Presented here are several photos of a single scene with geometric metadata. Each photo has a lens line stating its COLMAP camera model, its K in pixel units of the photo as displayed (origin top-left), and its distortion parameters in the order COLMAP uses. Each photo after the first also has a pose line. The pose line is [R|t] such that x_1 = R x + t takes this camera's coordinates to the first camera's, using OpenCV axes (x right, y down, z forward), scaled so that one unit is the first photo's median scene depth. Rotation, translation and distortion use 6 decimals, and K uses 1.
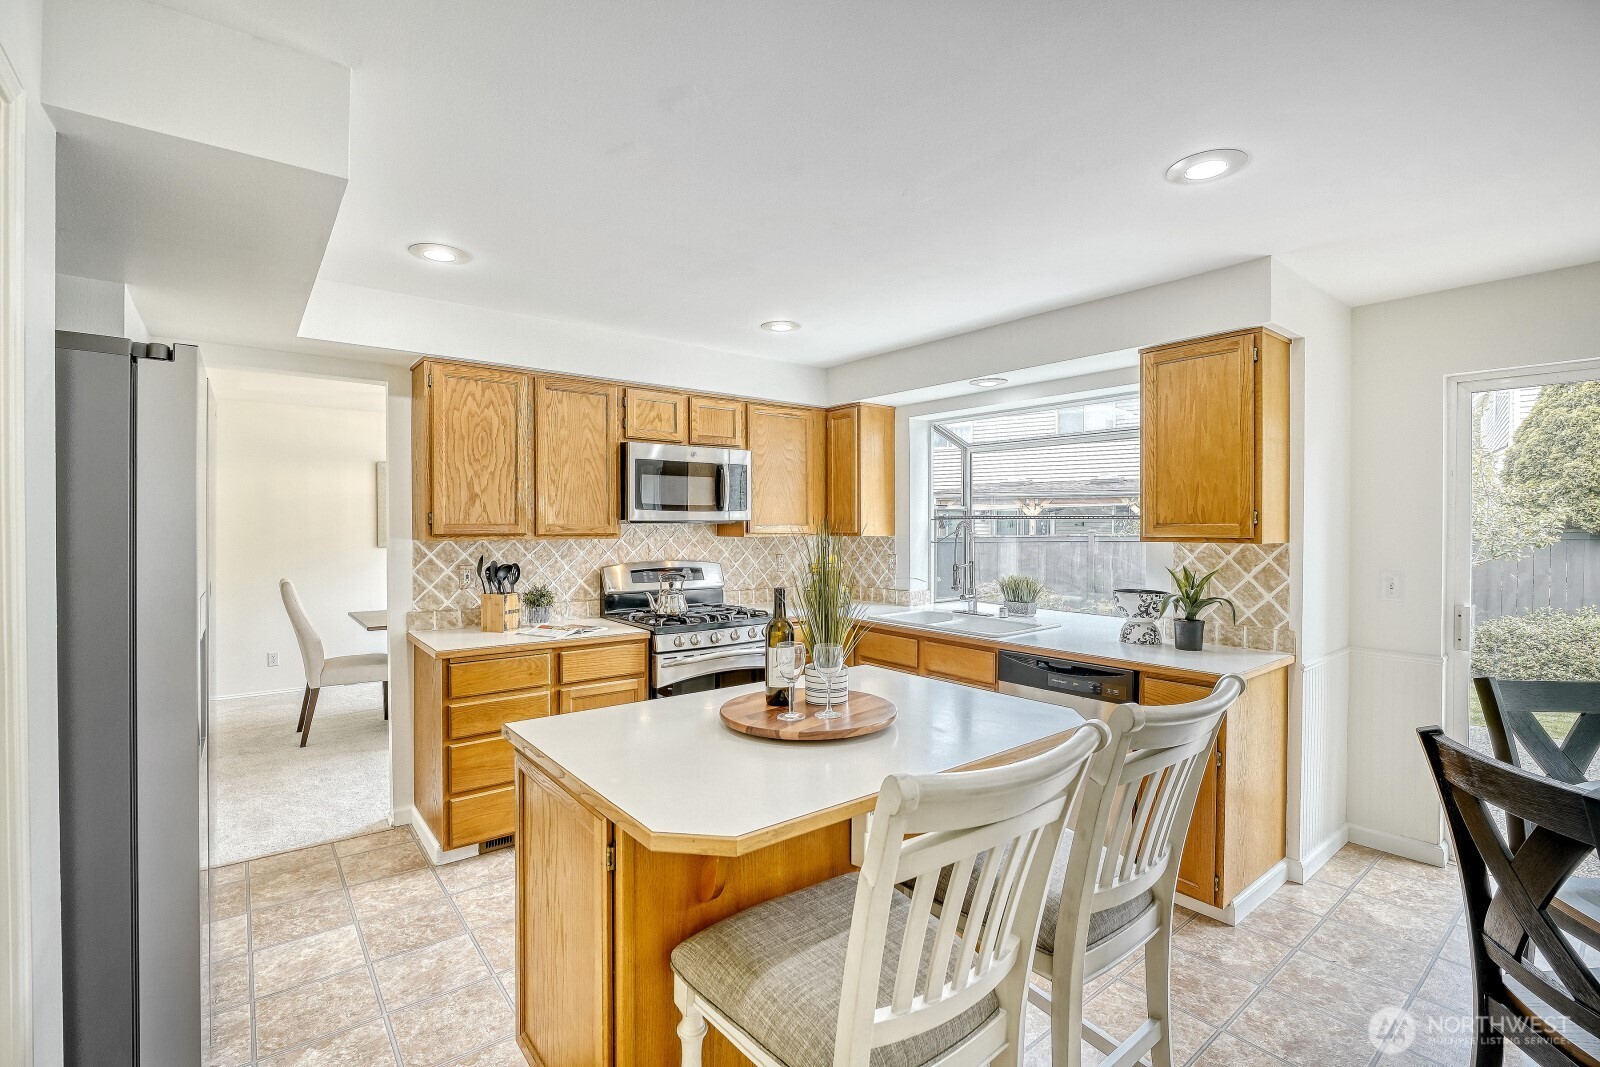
lens RADIAL K [[720.2, 0, 801.2], [0, 720.2, 537.6], [0, 0, 1]] dist [-0.019897, -0.000361]
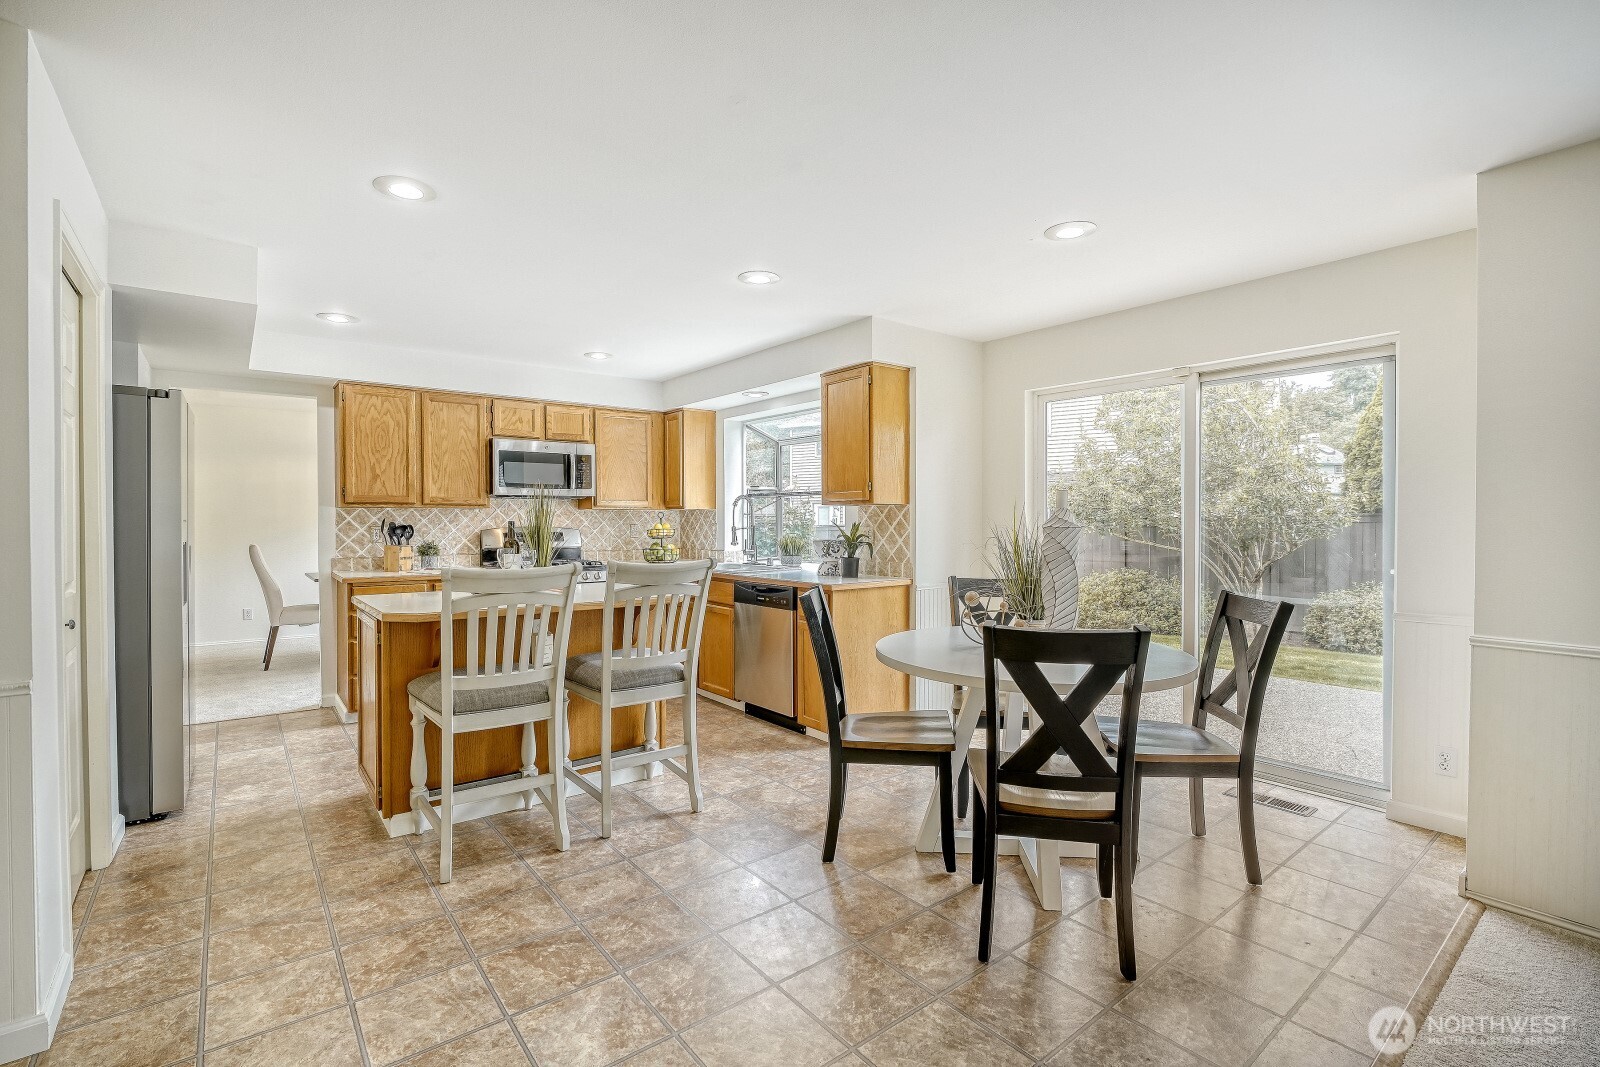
lens RADIAL K [[720.2, 0, 796.3], [0, 720.2, 535.6], [0, 0, 1]] dist [-0.019897, -0.000361]
pose [[0.999995, -0.001739, 0.002670, 0.361537], [0.001730, 0.999993, 0.003283, 0.055128], [-0.002676, -0.003278, 0.999991, -0.413731]]
